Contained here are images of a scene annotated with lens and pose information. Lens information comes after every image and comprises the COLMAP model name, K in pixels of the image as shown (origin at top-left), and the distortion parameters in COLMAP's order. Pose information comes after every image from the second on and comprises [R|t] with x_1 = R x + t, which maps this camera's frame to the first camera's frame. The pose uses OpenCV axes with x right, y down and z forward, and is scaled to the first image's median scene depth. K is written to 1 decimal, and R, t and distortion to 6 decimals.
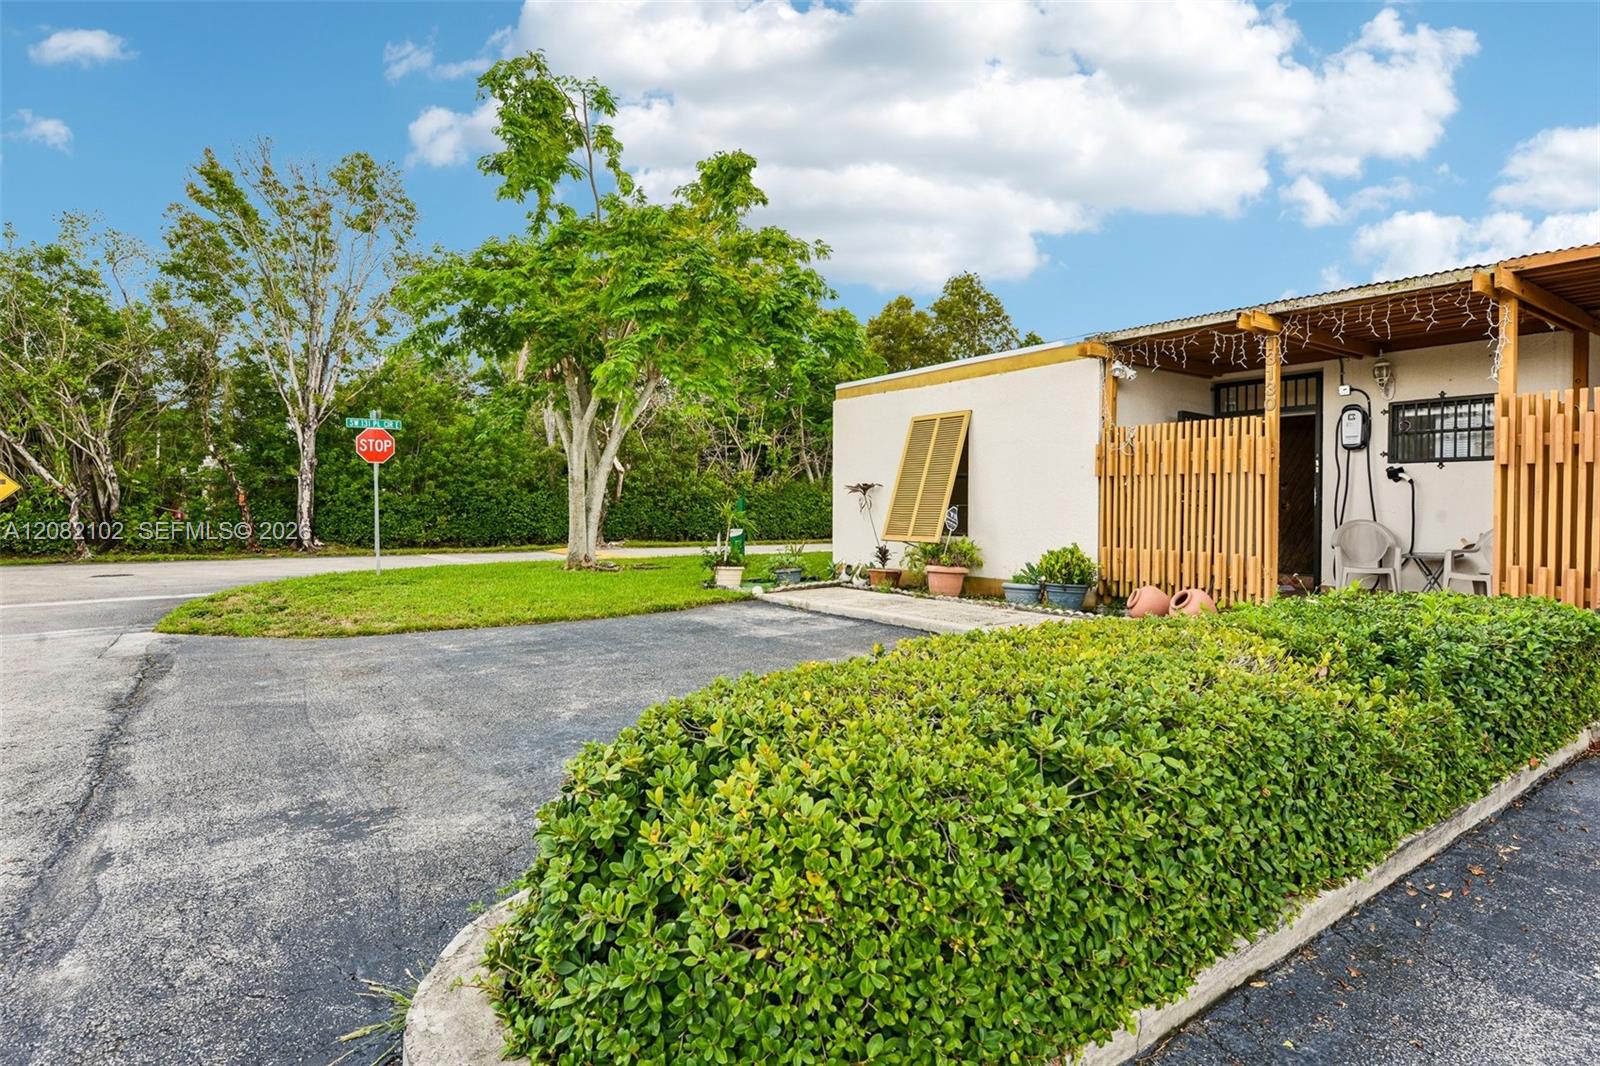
lens RADIAL K [[828.6, 0, 800.0], [0, 828.6, 533.0], [0, 0, 1]] dist [0.000039, -0.000067]
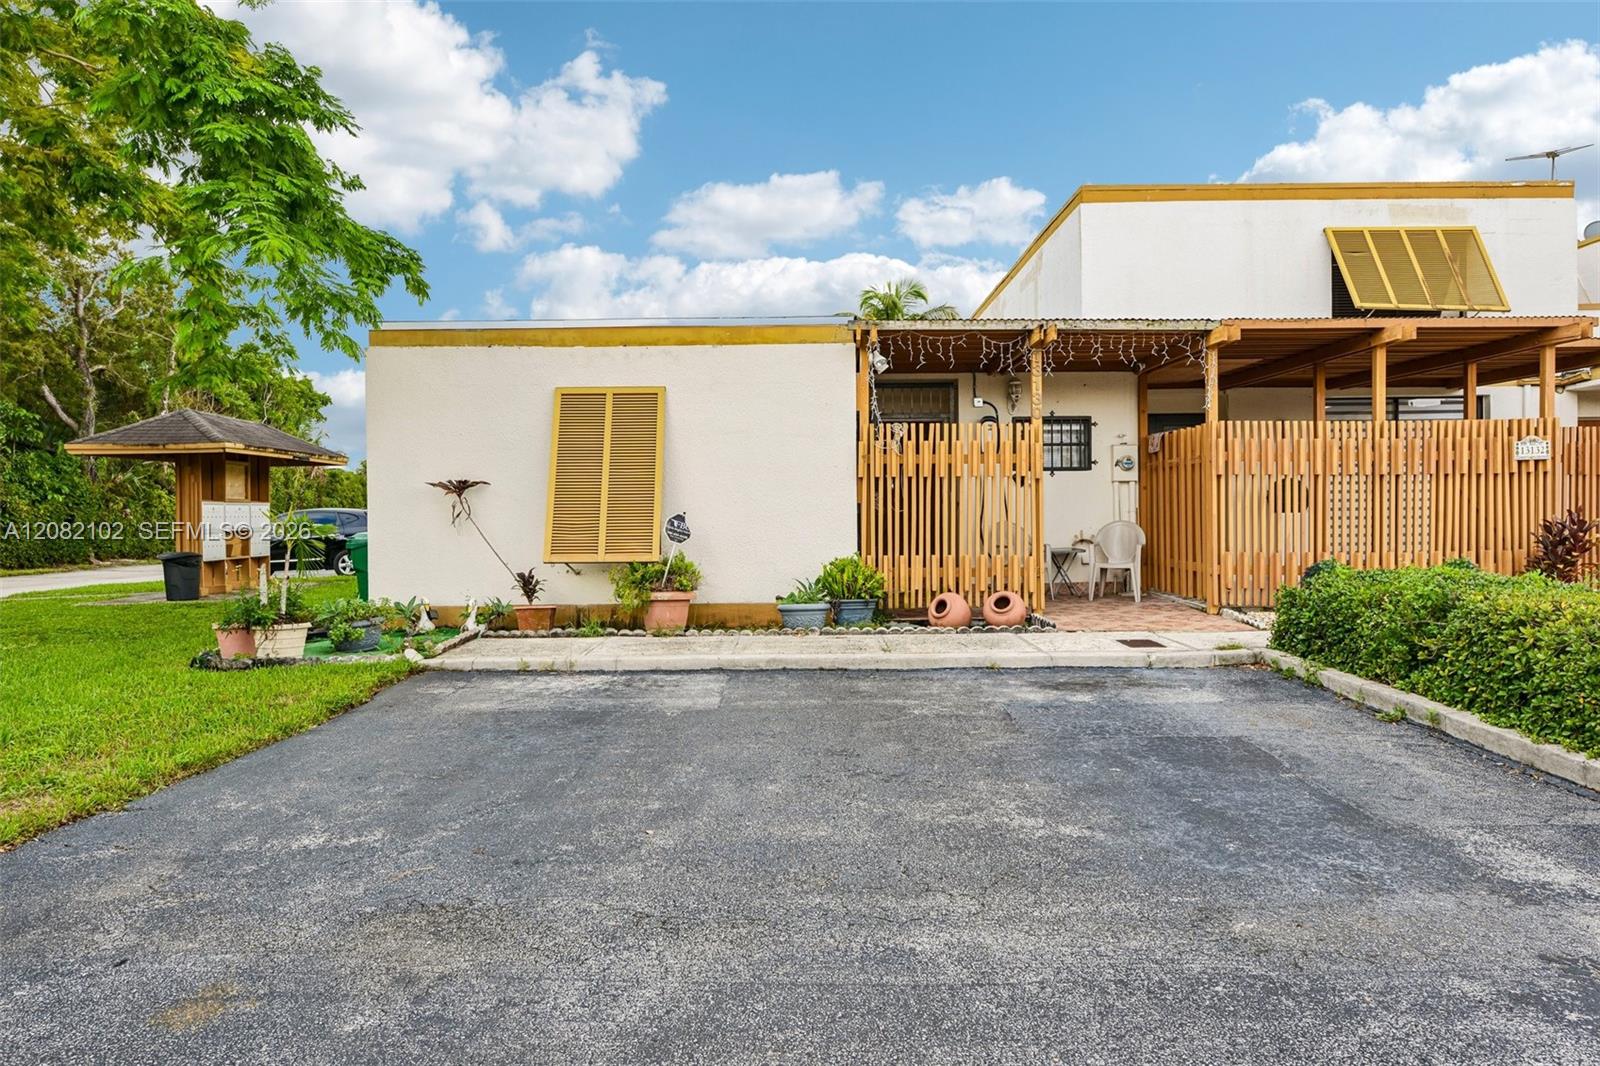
lens RADIAL K [[1051.2, 0, 801.3], [0, 1051.2, 529.0], [0, 0, 1]] dist [-0.000012, 0.000302]
pose [[0.582955, -0.020147, 0.812255, -0.624268], [0.037082, 0.999311, -0.001826, -0.012952], [-0.811658, 0.031184, 0.583300, 0.404108]]
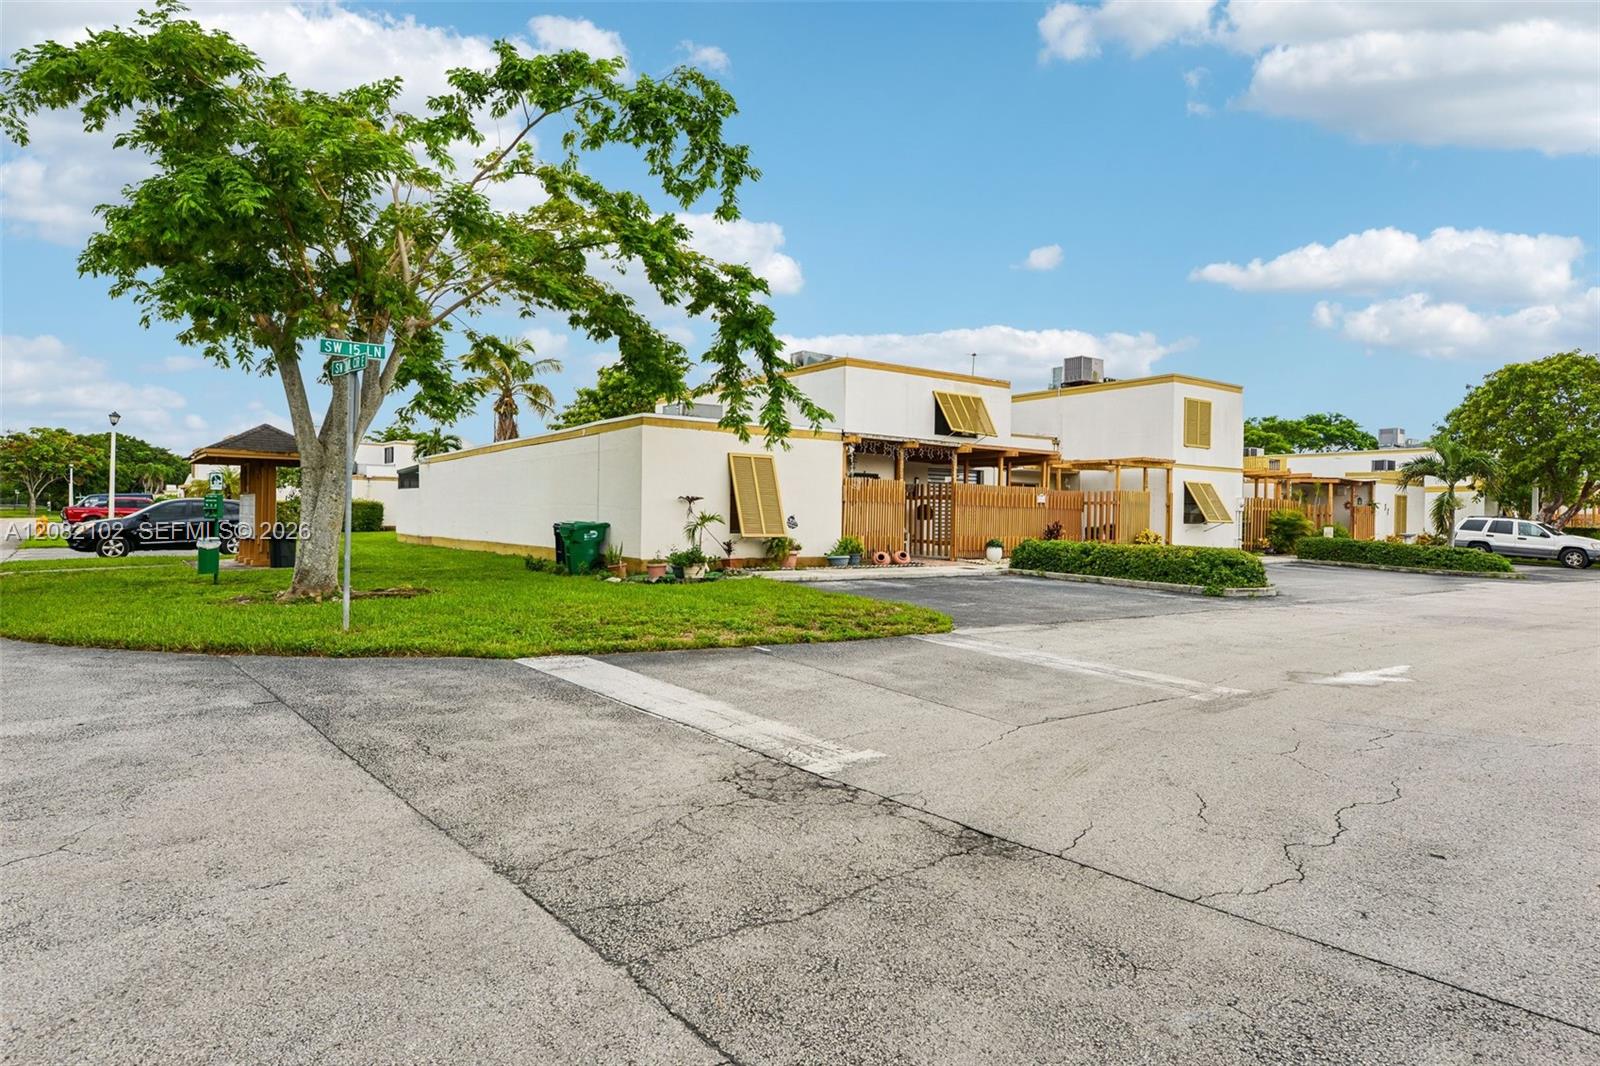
lens RADIAL K [[881.3, 0, 804.2], [0, 881.3, 525.0], [0, 0, 1]] dist [-0.001778, -0.000294]
pose [[0.016871, -0.010732, 0.999800, -1.885260], [0.015065, 0.999832, 0.010478, -0.035425], [-0.999744, 0.014886, 0.017030, 1.108970]]
